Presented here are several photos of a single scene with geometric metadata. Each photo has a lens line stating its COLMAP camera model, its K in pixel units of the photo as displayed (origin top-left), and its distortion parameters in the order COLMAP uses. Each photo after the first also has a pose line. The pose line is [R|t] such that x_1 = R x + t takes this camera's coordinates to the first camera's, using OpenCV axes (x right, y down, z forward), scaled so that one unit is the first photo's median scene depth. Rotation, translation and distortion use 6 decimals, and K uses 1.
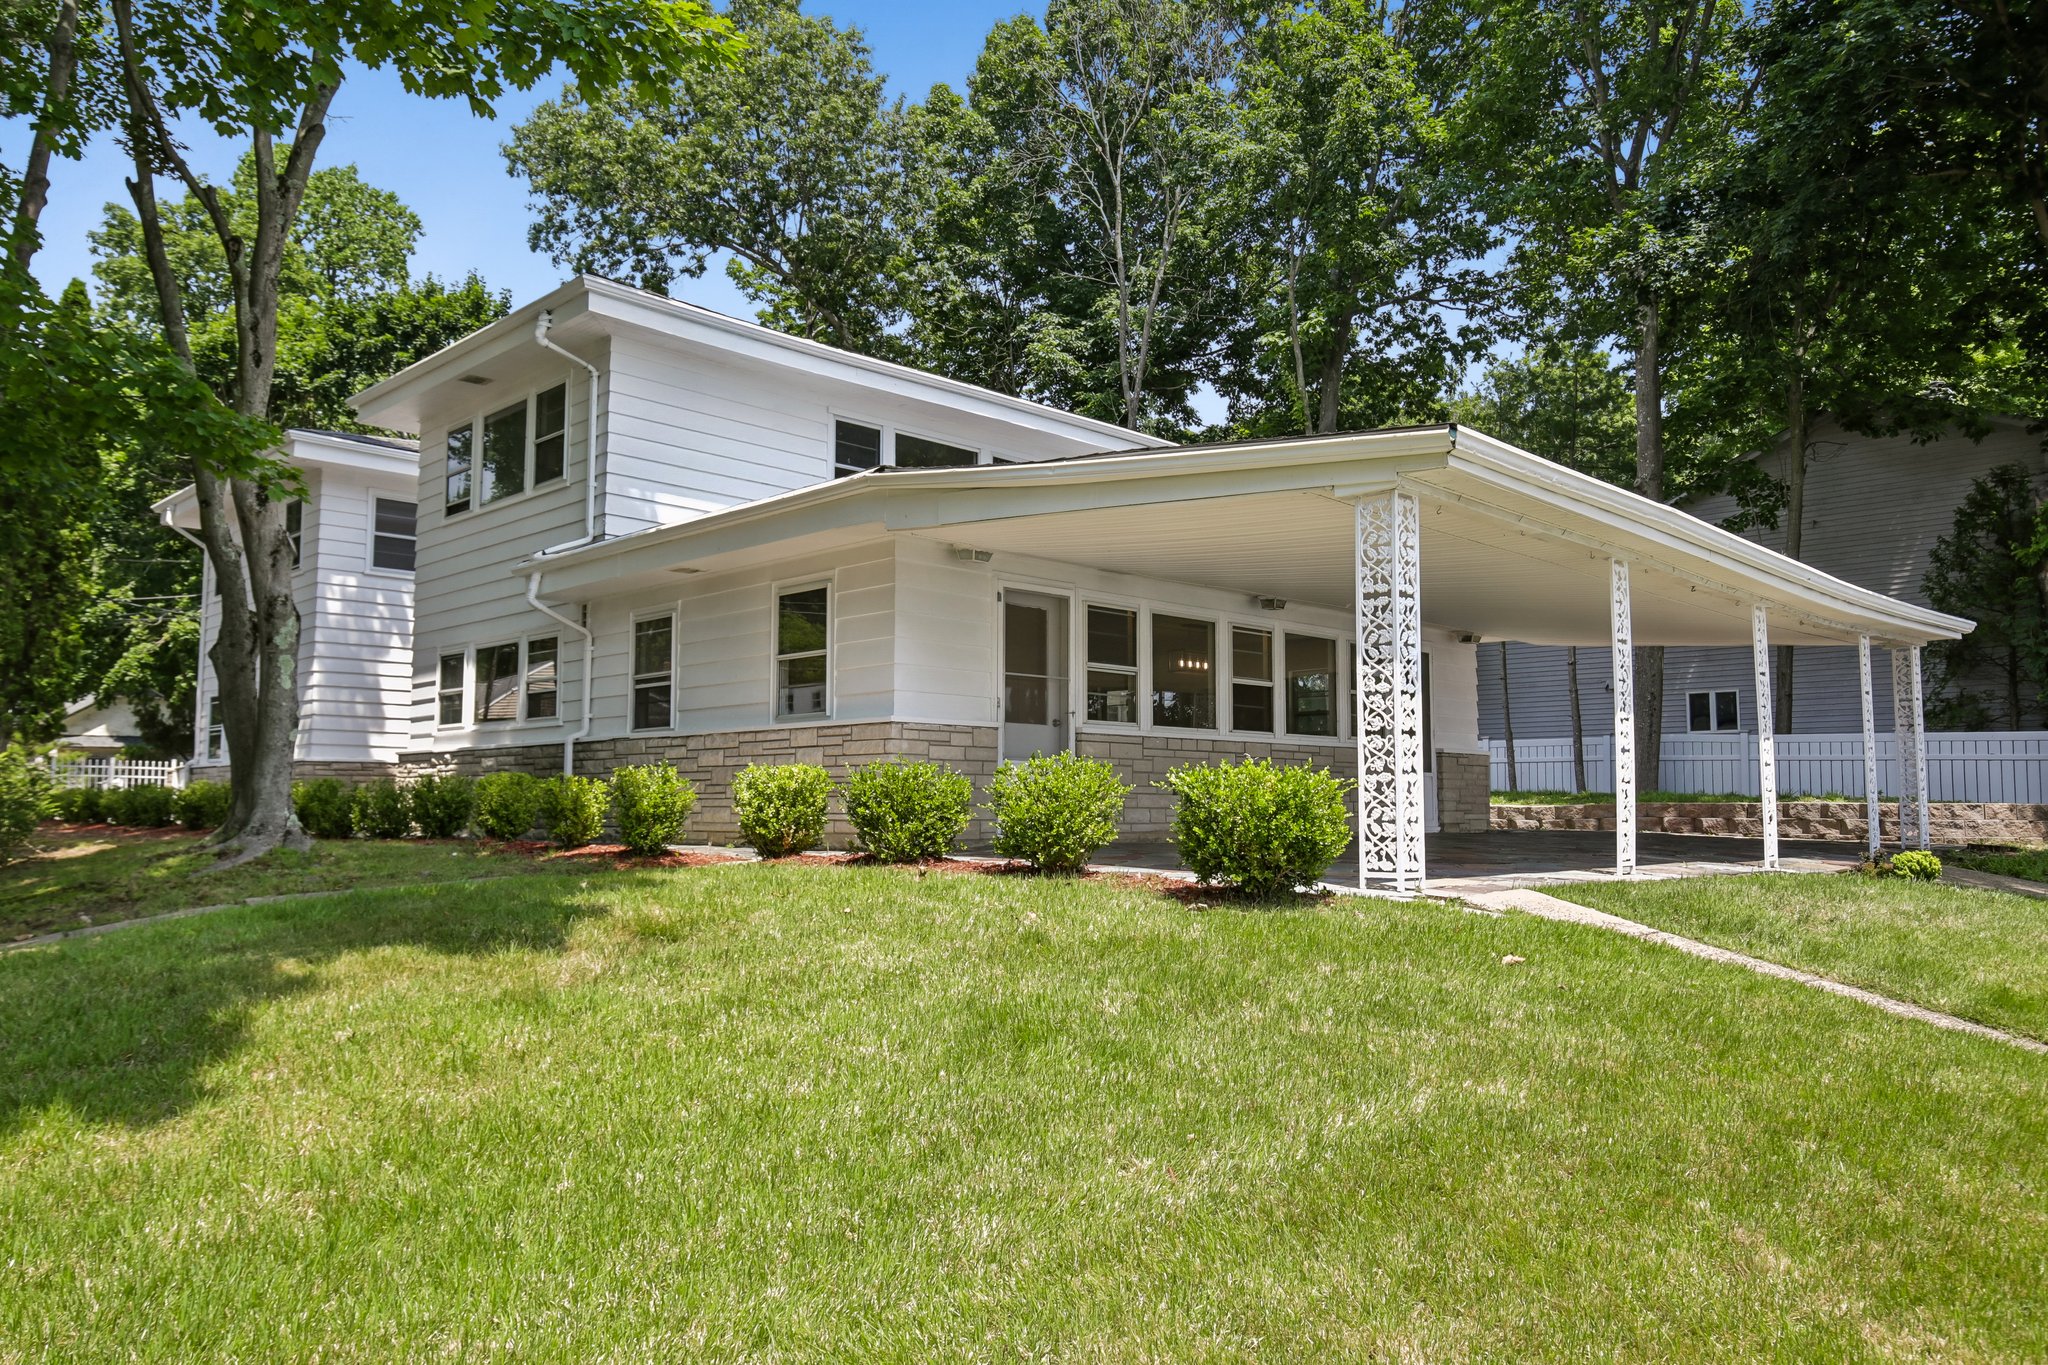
lens RADIAL K [[1407.2, 0, 1021.8], [0, 1407.2, 690.9], [0, 0, 1]] dist [0.022820, 0.001470]
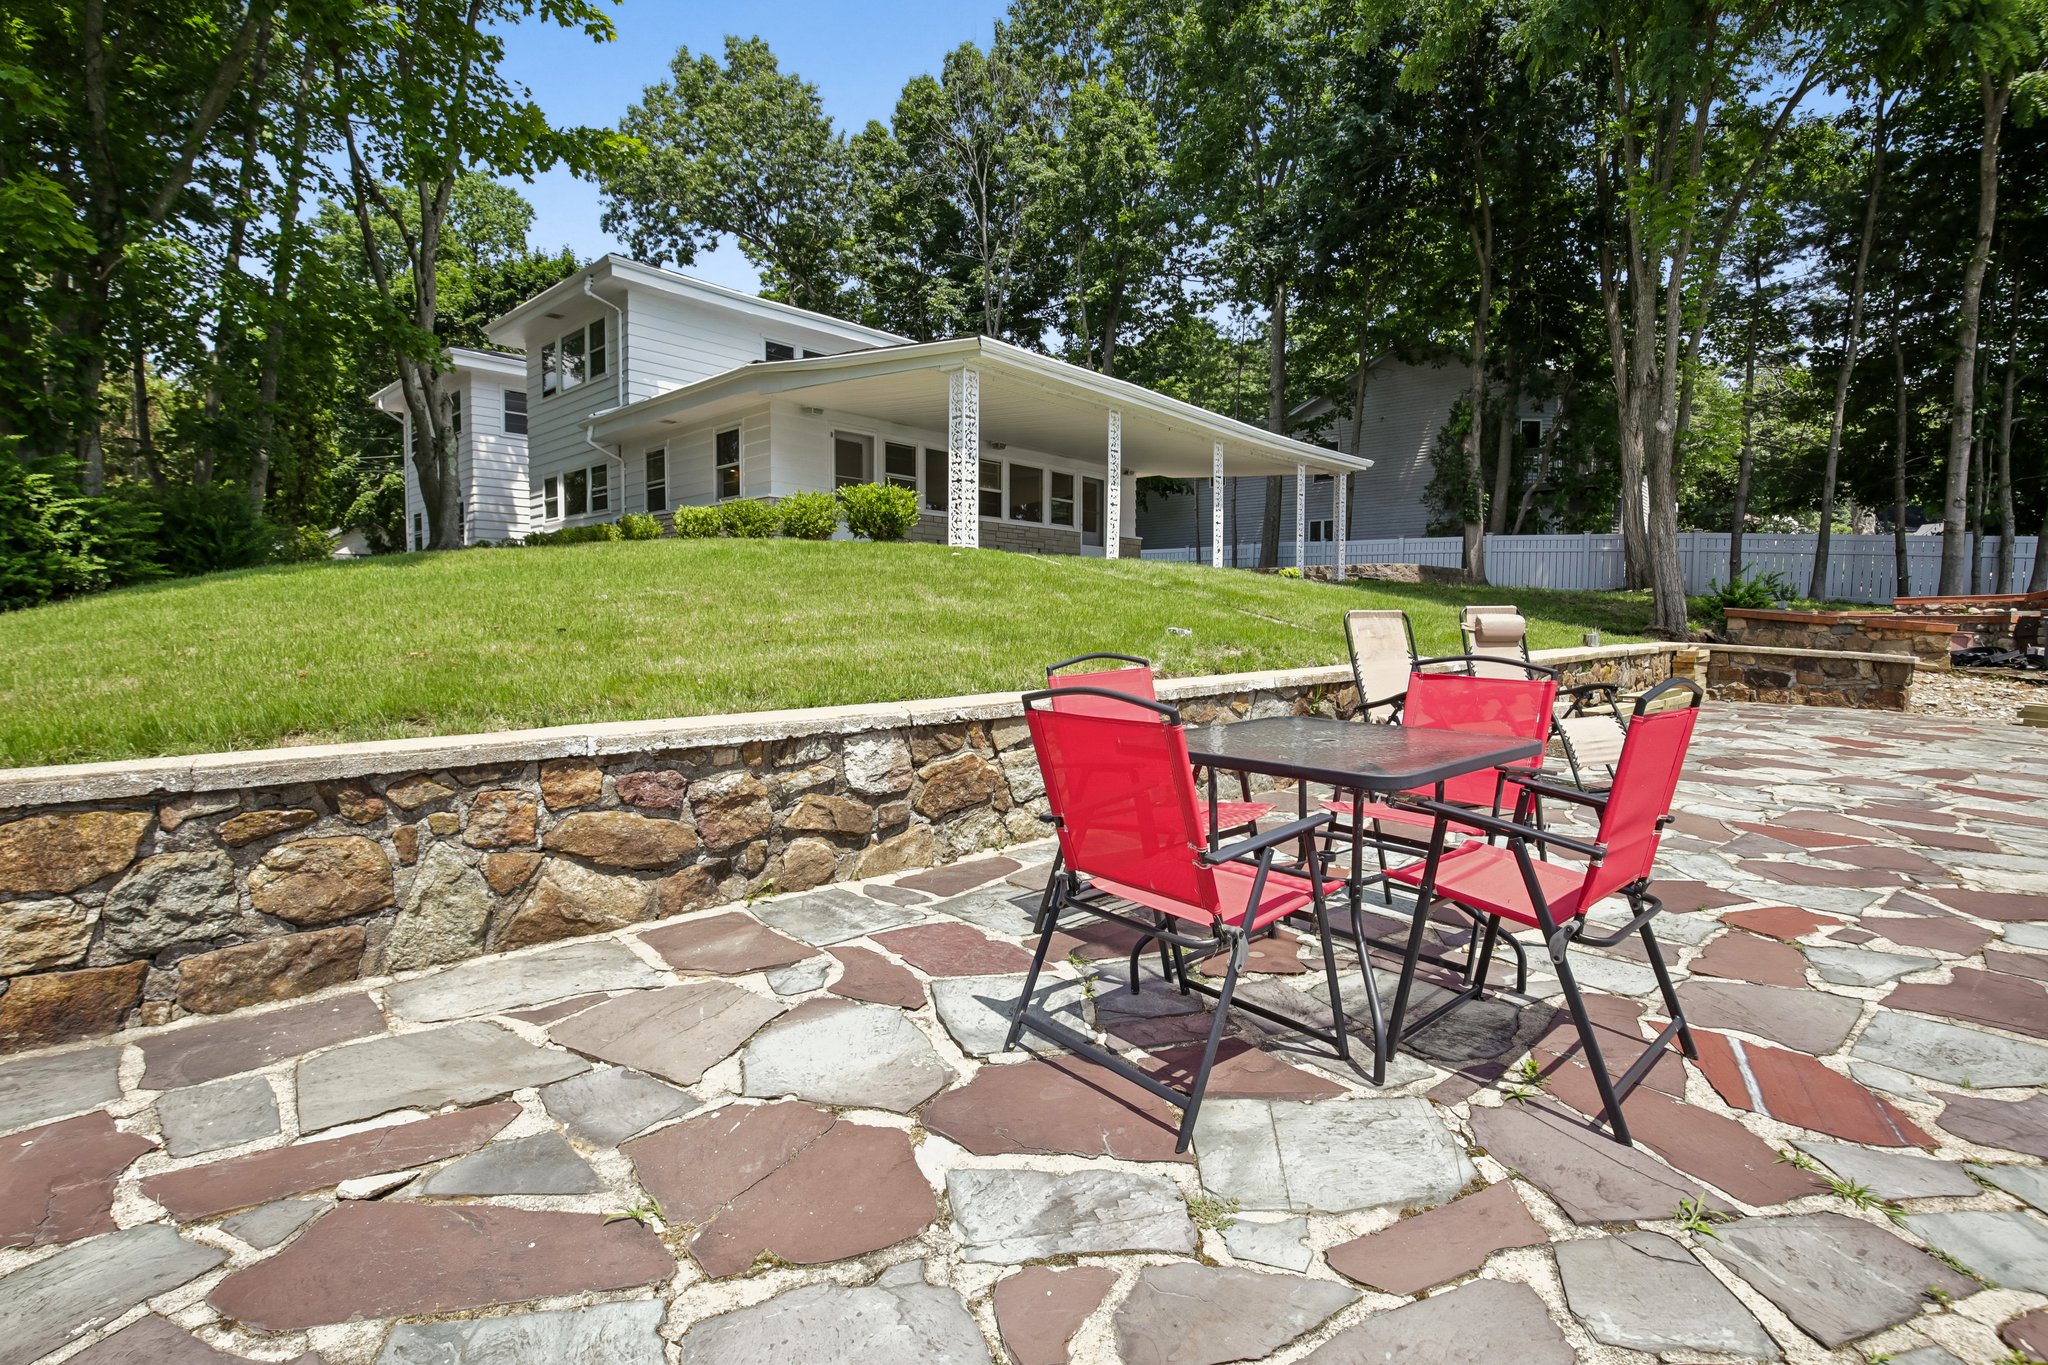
lens RADIAL K [[947.6, 0, 1023.9], [0, 947.6, 675.3], [0, 0, 1]] dist [-0.018486, -0.002890]
pose [[0.998581, -0.004915, 0.053024, 0.054909], [-0.002357, 0.990676, 0.136215, 0.025410], [-0.053199, -0.136147, 0.989259, -0.101397]]
